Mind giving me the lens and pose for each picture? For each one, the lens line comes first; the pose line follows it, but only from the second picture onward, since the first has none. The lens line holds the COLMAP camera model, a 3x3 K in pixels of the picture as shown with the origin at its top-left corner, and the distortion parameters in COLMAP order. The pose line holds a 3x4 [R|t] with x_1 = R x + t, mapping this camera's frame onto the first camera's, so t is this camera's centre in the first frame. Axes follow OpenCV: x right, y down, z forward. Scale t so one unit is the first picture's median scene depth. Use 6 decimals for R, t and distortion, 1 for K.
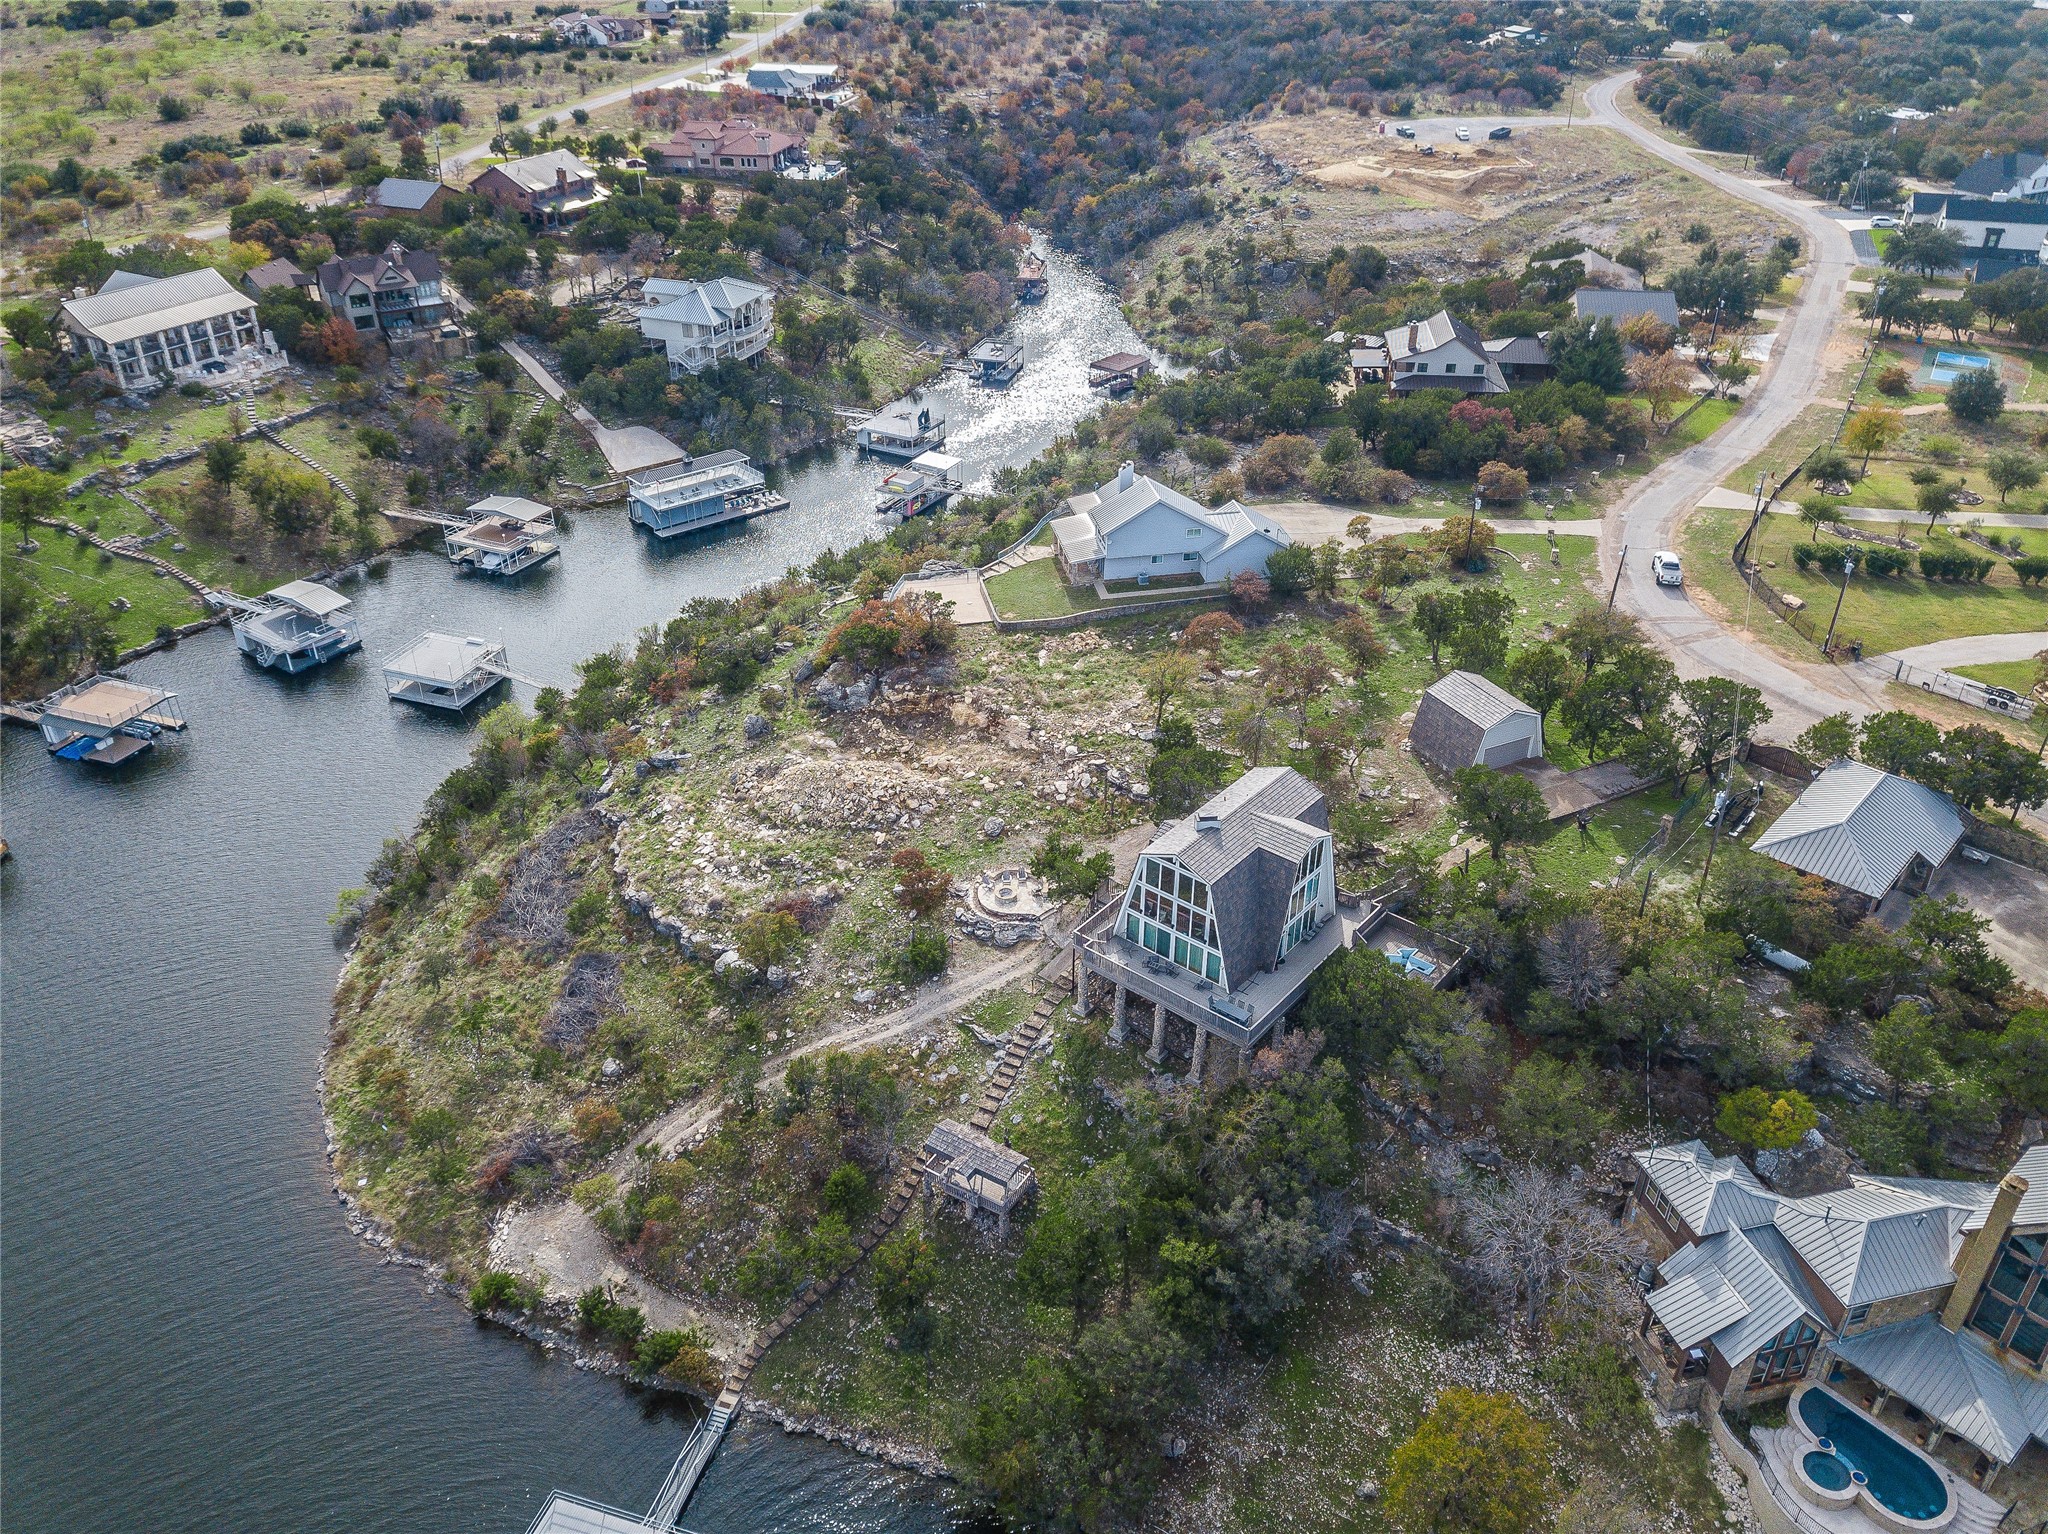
lens RADIAL K [[1575.5, 0, 1021.4], [0, 1575.5, 759.8], [0, 0, 1]] dist [0.008307, -0.001615]
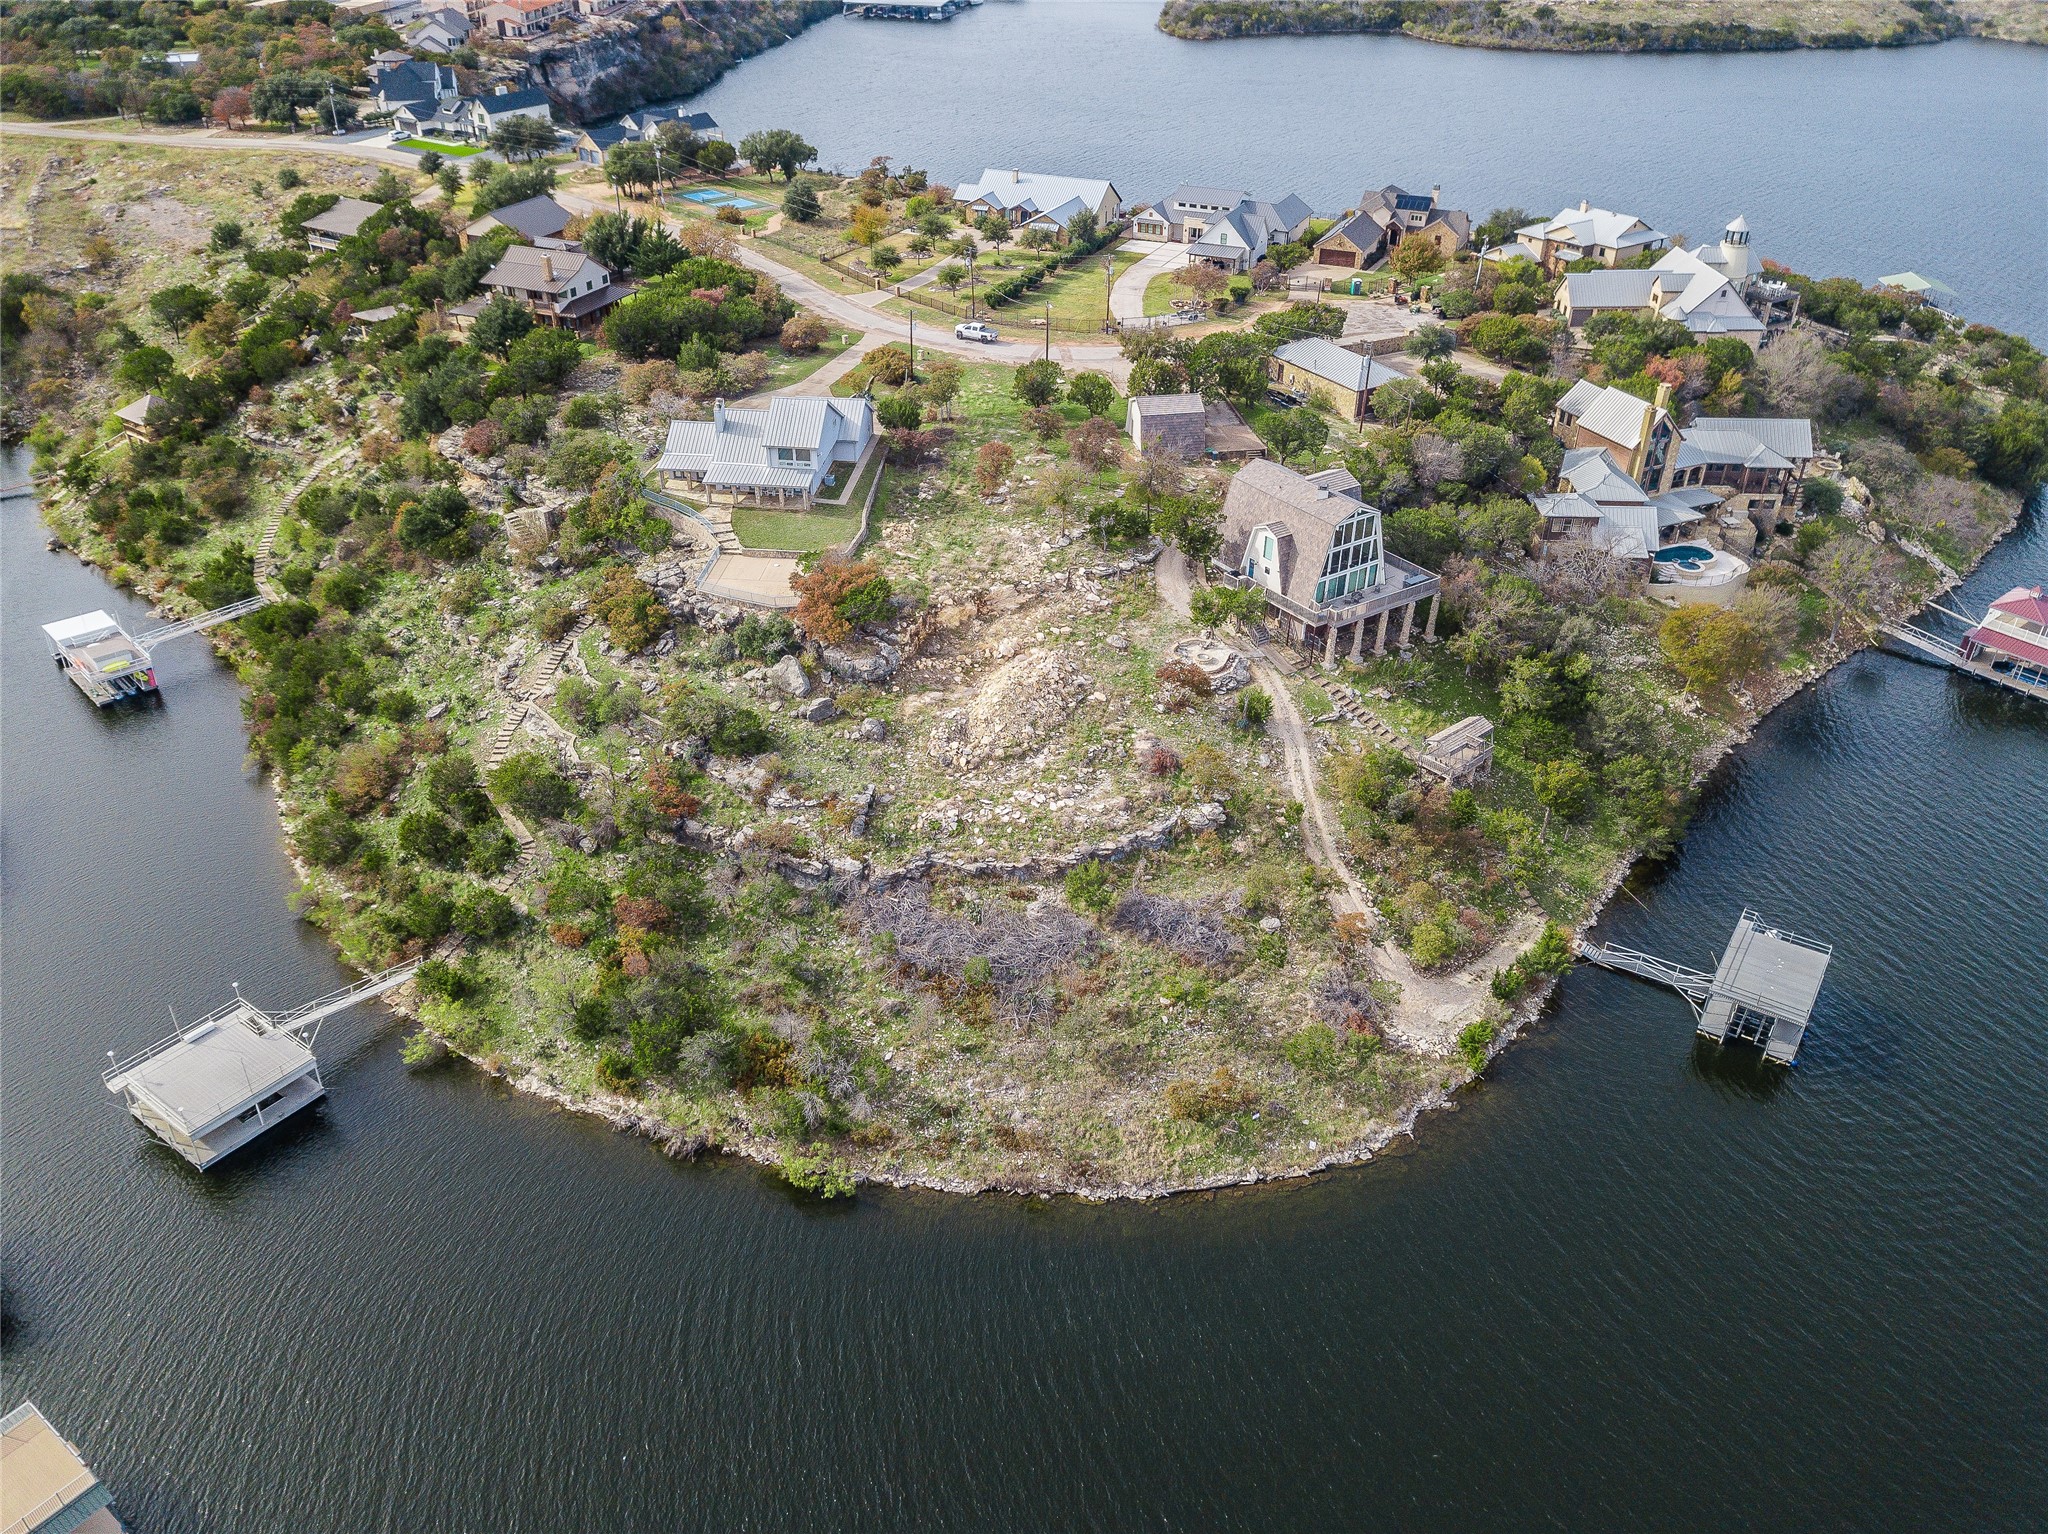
lens RADIAL K [[1555.0, 0, 1021.5], [0, 1555.0, 764.9], [0, 0, 1]] dist [0.008432, -0.001406]
pose [[0.278161, -0.509059, 0.814546, -0.622768], [0.487948, 0.805332, 0.336670, -0.186449], [-0.827365, 0.303808, 0.472406, 0.337173]]
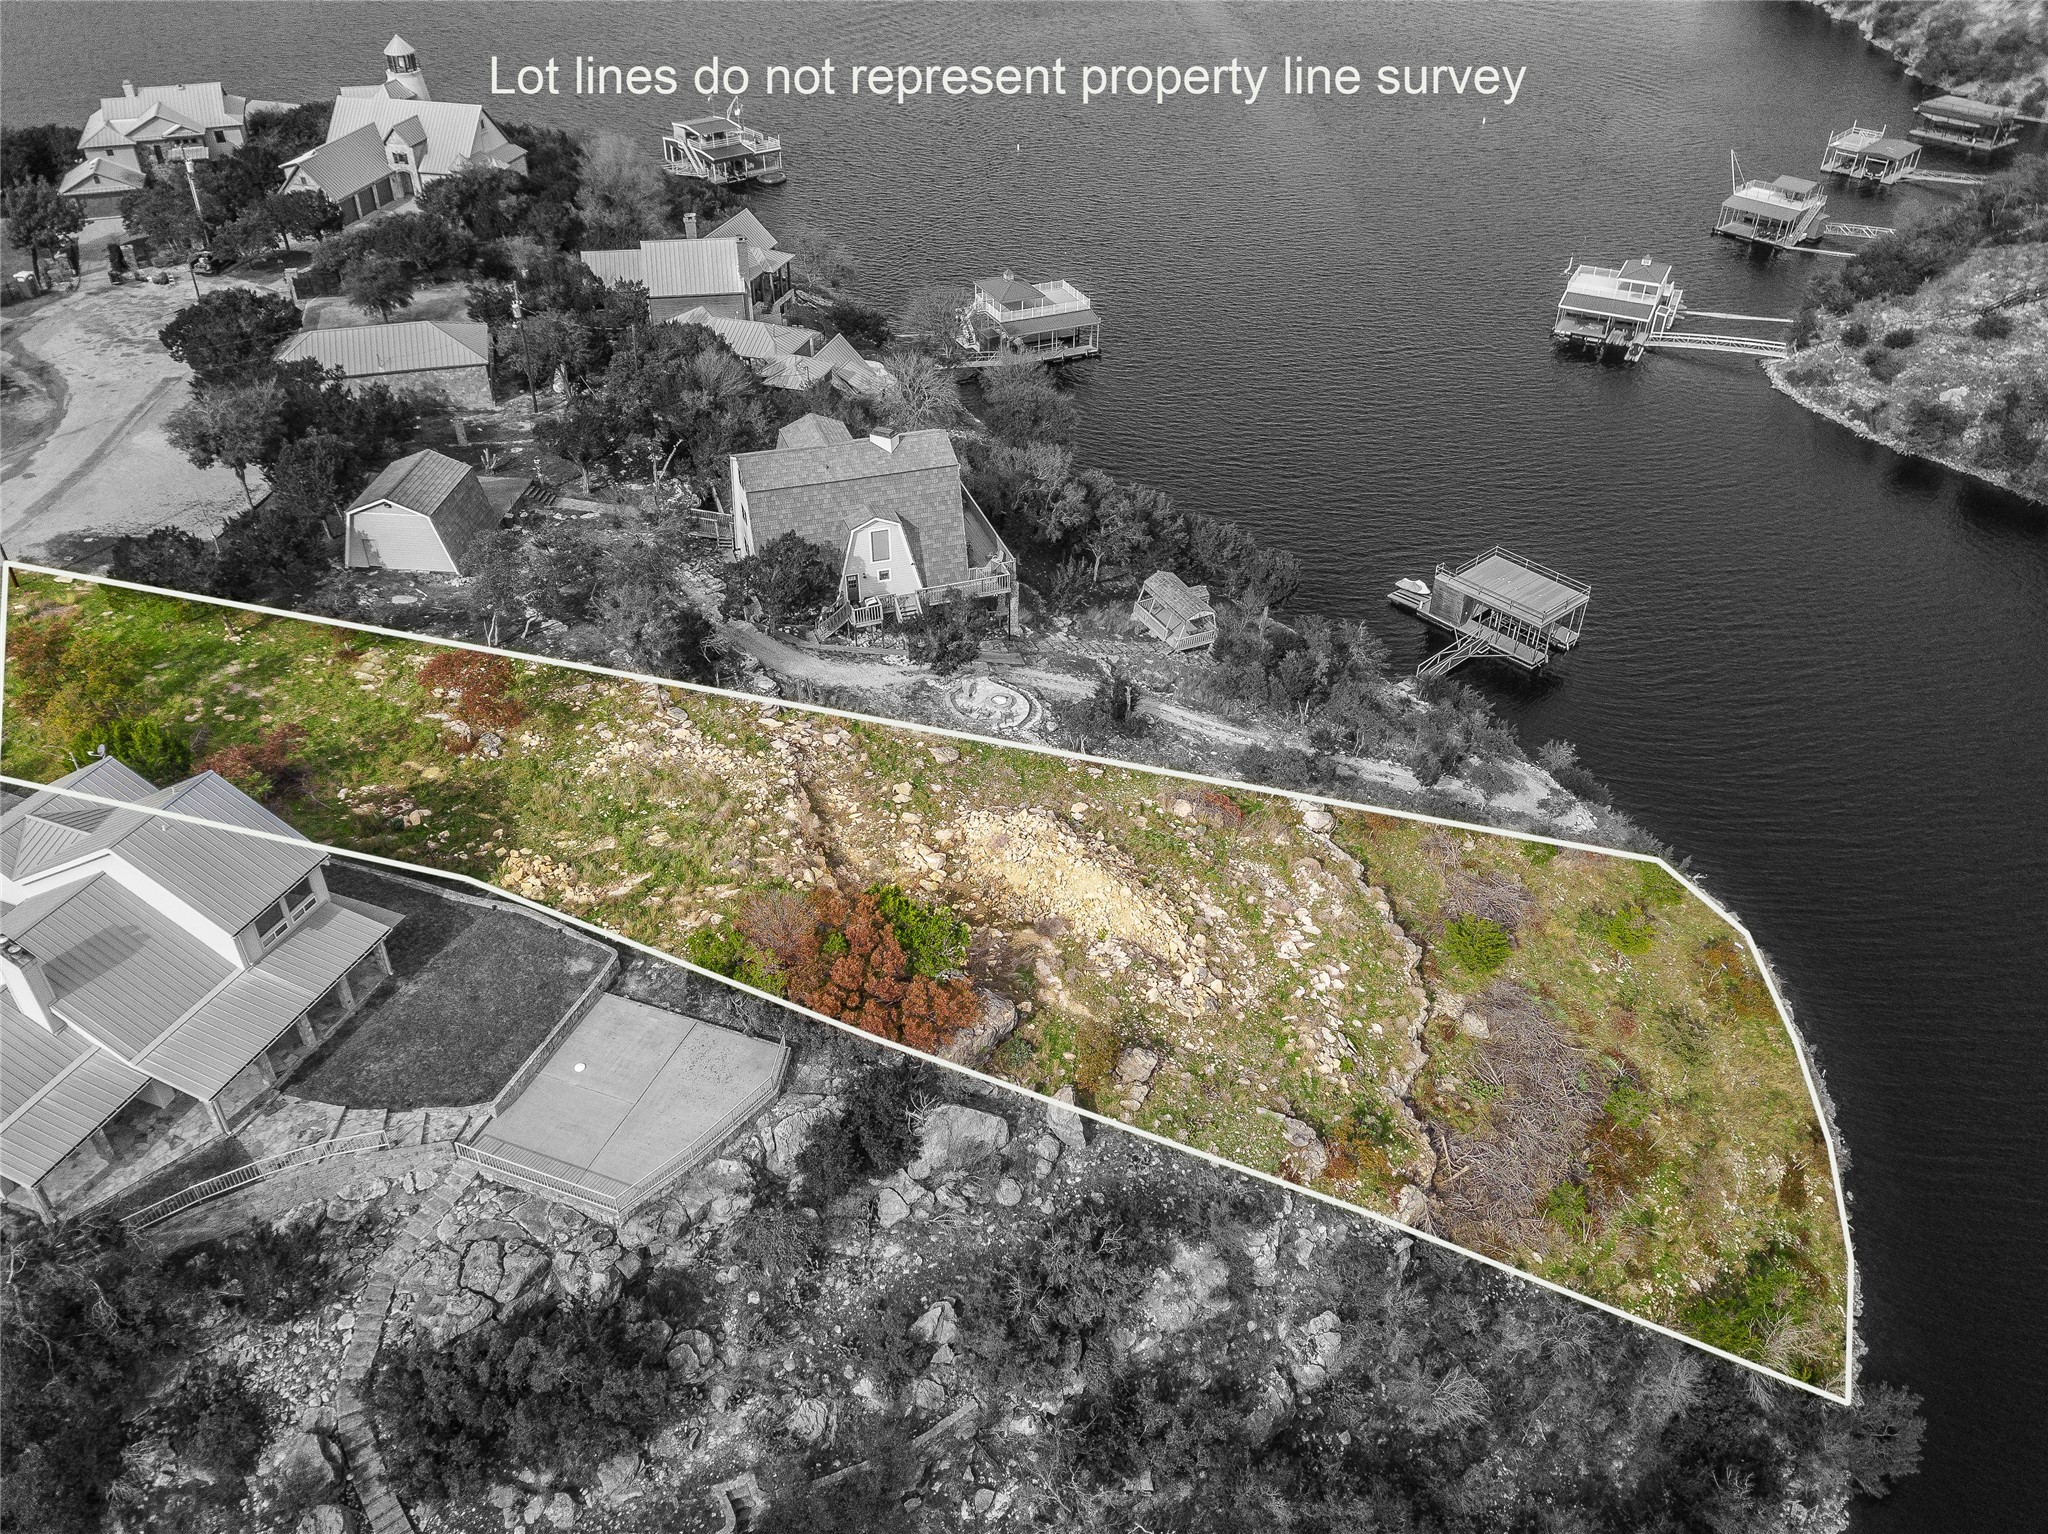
lens RADIAL K [[1555.0, 0, 1021.5], [0, 1555.0, 764.9], [0, 0, 1]] dist [0.008432, -0.001406]
pose [[-0.856082, -0.308676, 0.414539, -0.220531], [0.261651, 0.432849, 0.862659, -0.361251], [-0.445715, 0.846971, -0.289789, 0.740528]]
